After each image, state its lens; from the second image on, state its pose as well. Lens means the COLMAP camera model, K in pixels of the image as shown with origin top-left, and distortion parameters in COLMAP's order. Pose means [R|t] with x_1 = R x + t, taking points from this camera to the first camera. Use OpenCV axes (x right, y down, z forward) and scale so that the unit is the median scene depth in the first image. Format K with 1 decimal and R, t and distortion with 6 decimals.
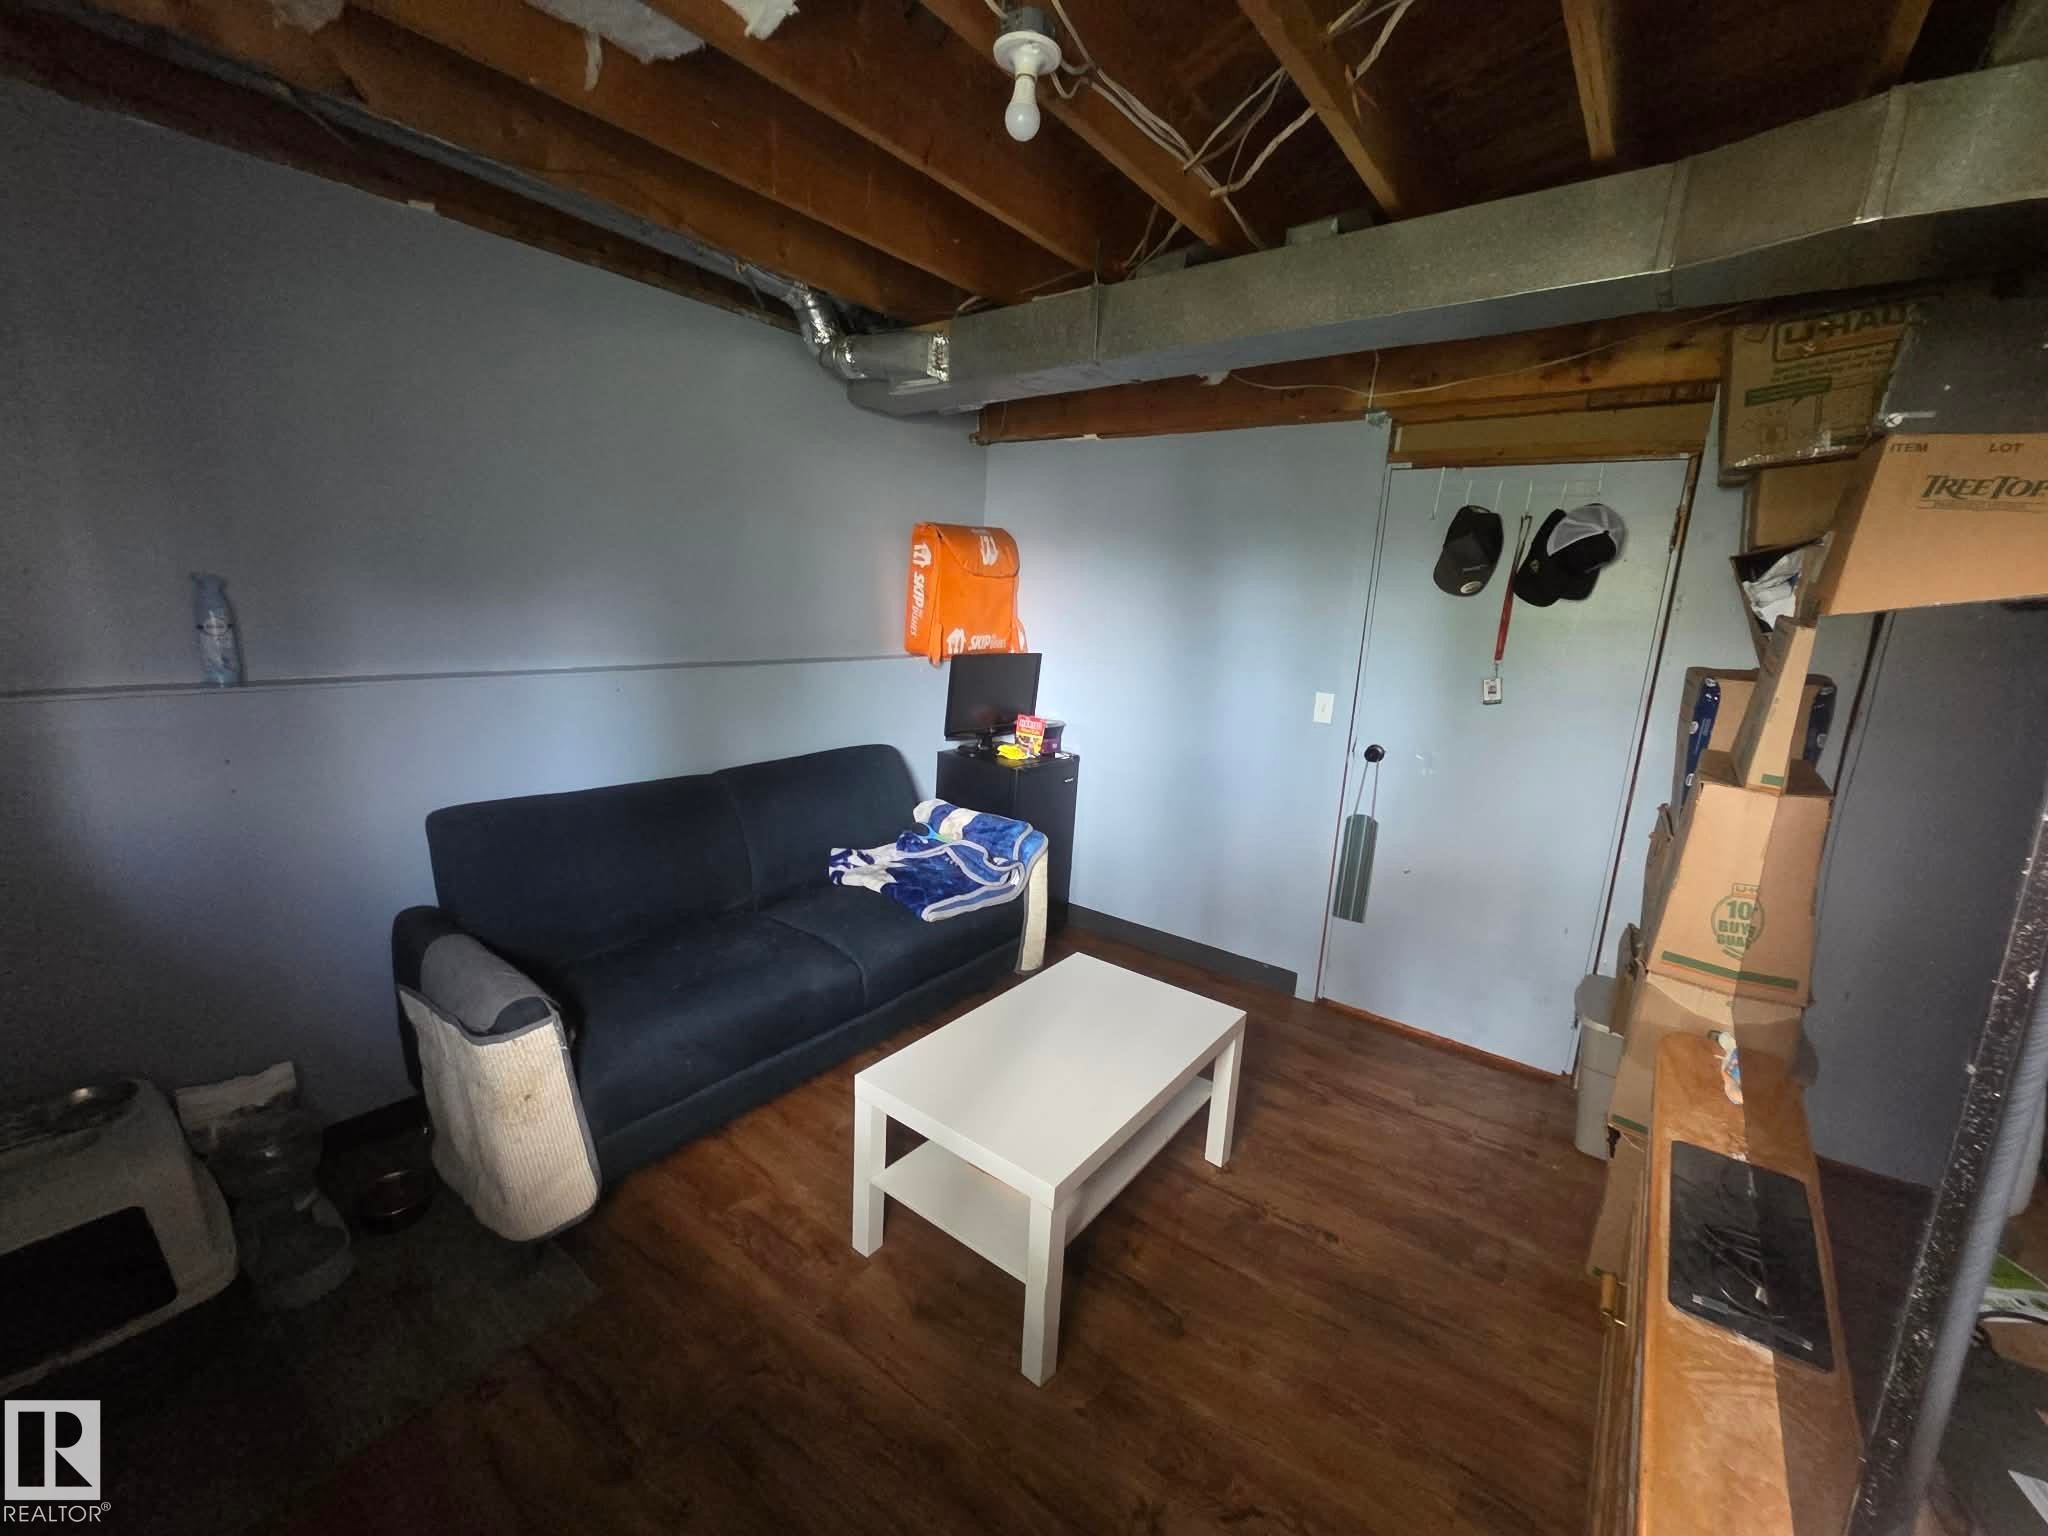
lens RADIAL K [[842.8, 0, 1027.6], [0, 842.8, 763.2], [0, 0, 1]] dist [0.004284, -0.001254]
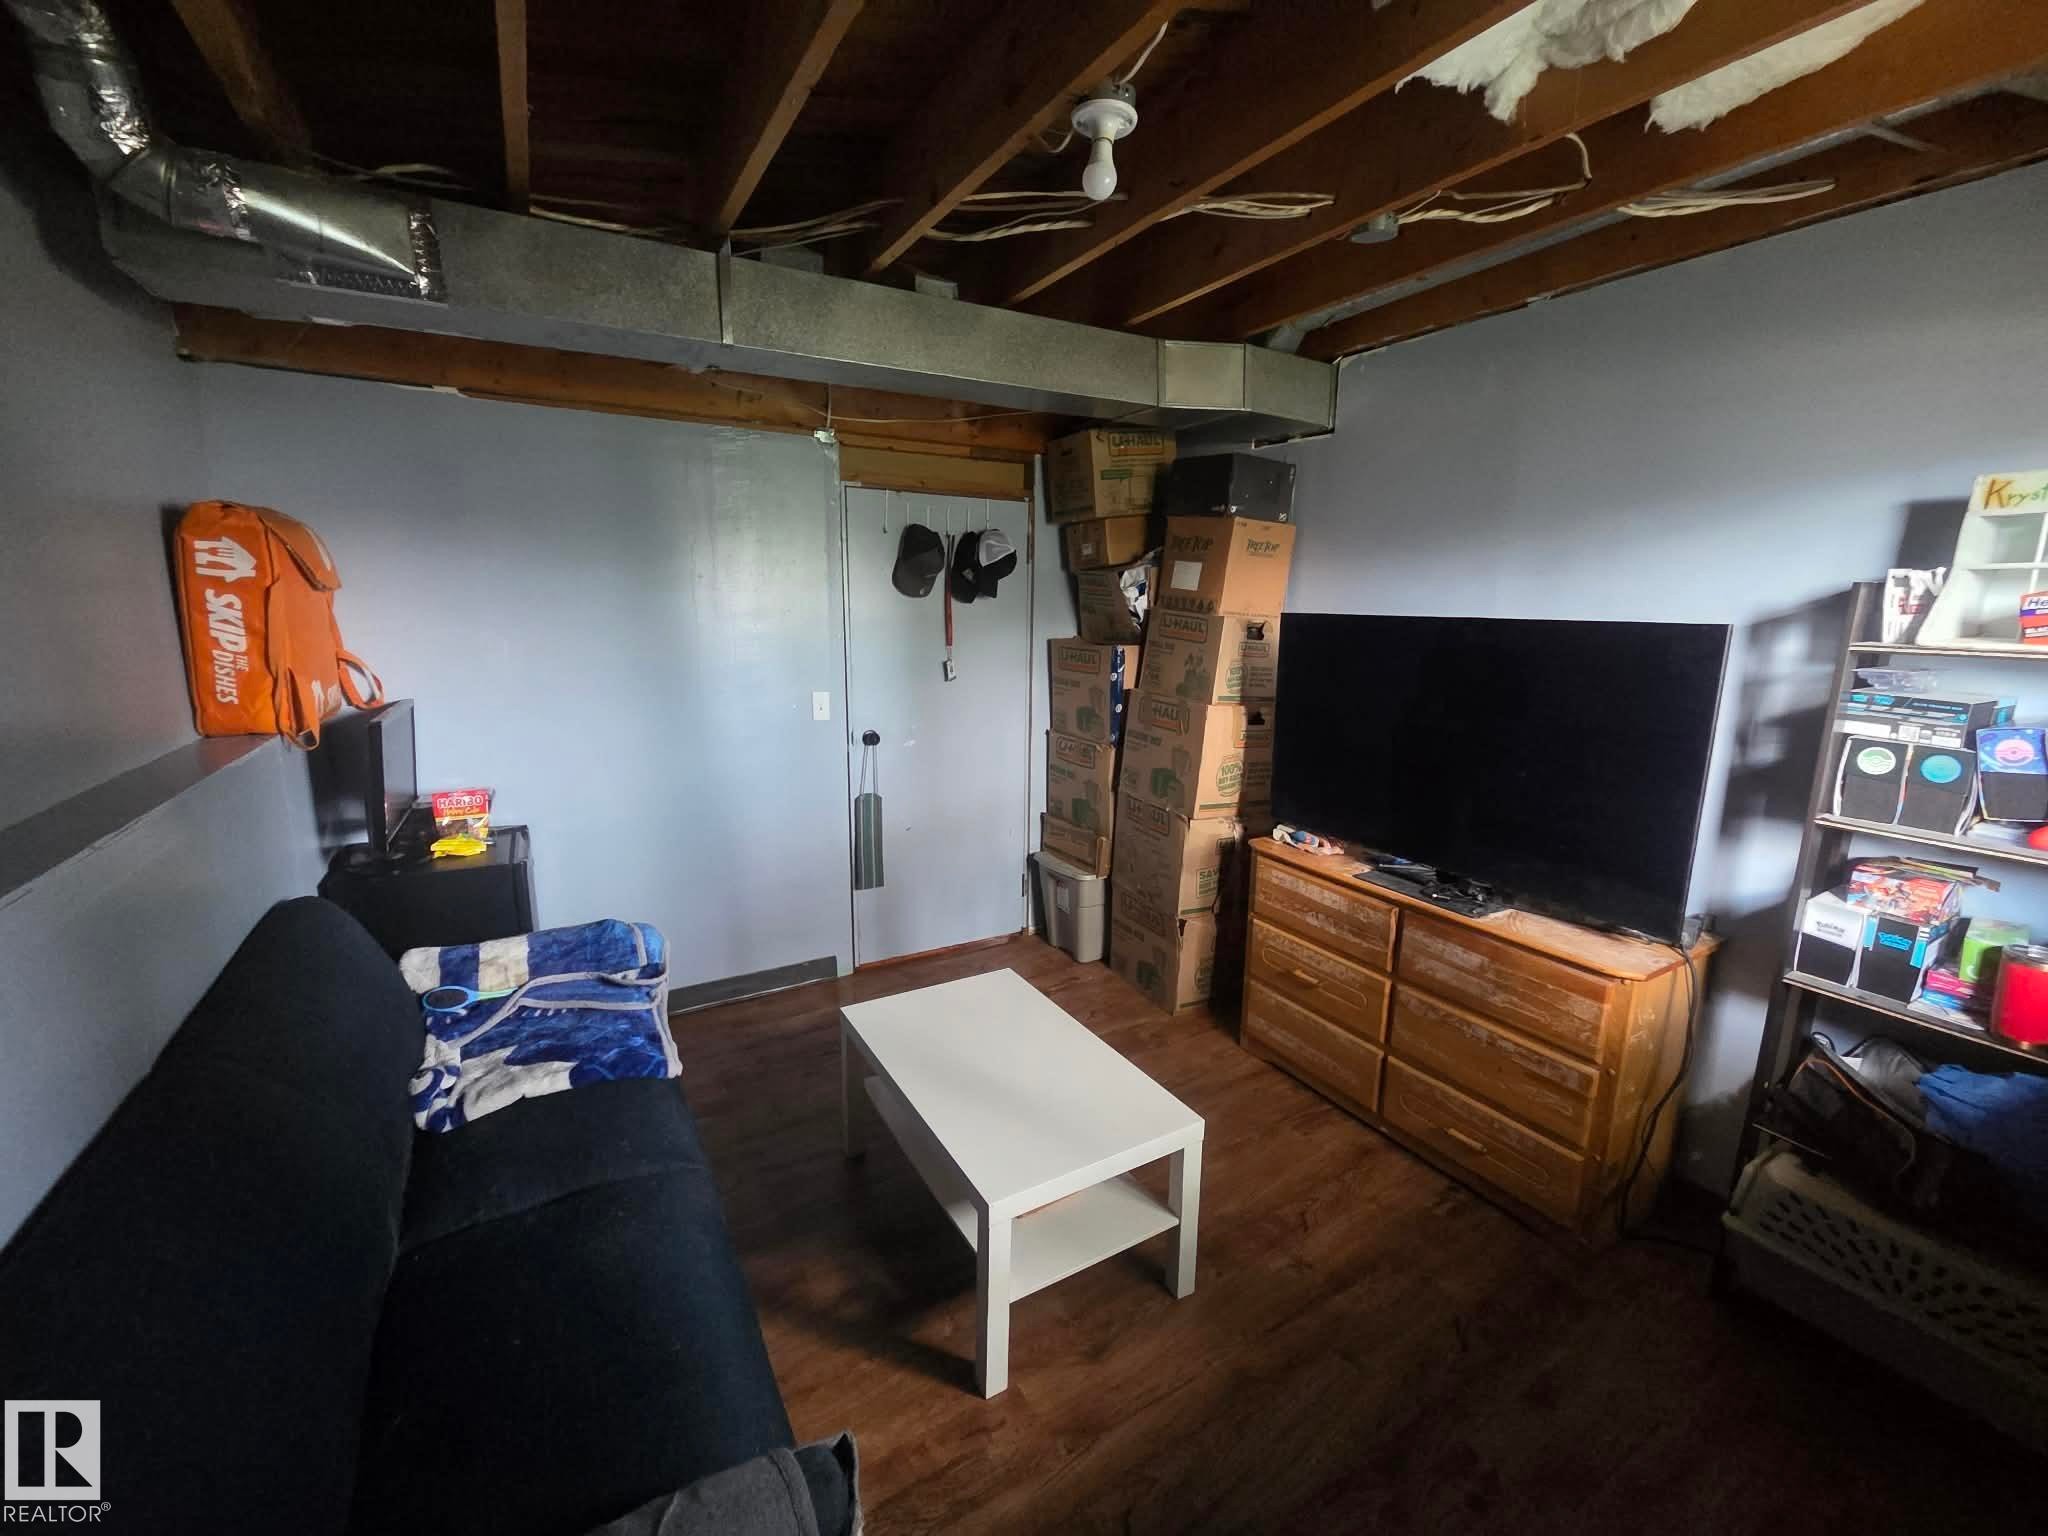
lens RADIAL K [[842.8, 0, 1026.2], [0, 842.8, 760.5], [0, 0, 1]] dist [0.004284, -0.001254]
pose [[0.380474, -0.221906, 0.897774, -0.535106], [0.191100, 0.968697, 0.158449, -0.122168], [-0.904832, 0.111279, 0.410970, 0.349392]]
